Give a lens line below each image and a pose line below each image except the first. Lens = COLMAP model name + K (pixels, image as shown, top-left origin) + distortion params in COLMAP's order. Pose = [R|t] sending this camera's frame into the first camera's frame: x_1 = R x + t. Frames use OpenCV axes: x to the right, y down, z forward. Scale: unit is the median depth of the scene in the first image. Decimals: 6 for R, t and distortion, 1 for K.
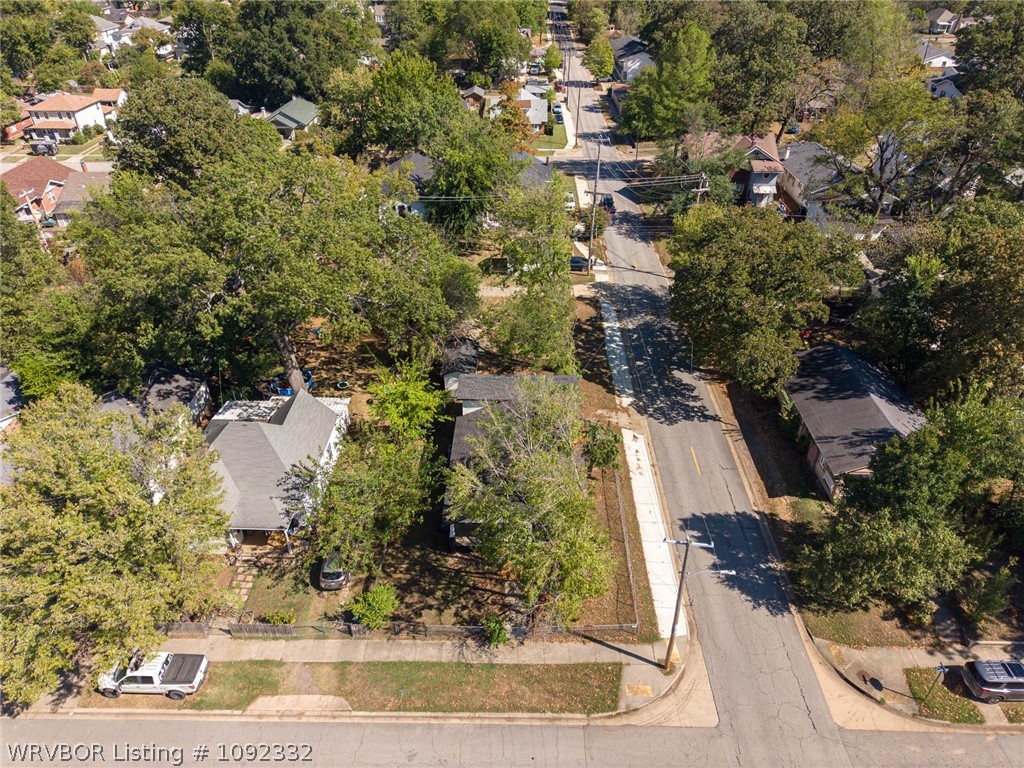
lens RADIAL K [[678.2, 0, 508.4], [0, 678.2, 381.7], [0, 0, 1]] dist [0.011145, -0.018680]
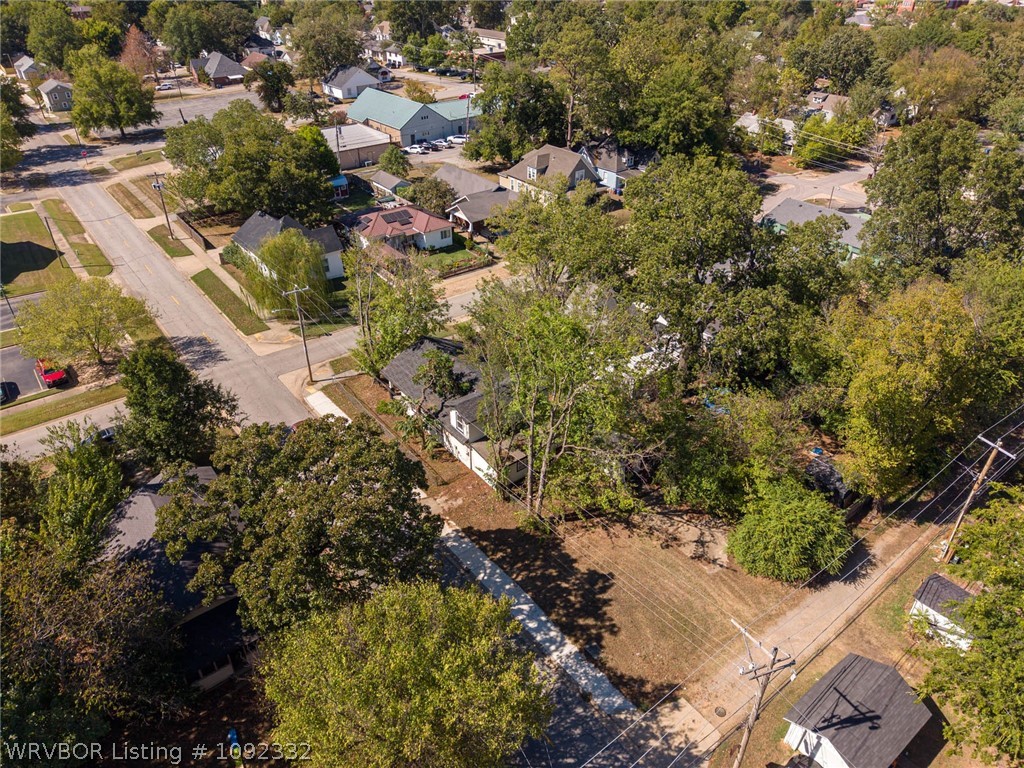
lens RADIAL K [[678.2, 0, 508.4], [0, 678.2, 381.7], [0, 0, 1]] dist [0.011145, -0.018680]
pose [[-0.778620, 0.339351, -0.527818, 0.423144], [-0.351549, 0.460843, 0.814885, -0.657834], [0.519774, 0.820039, -0.239523, 0.936010]]
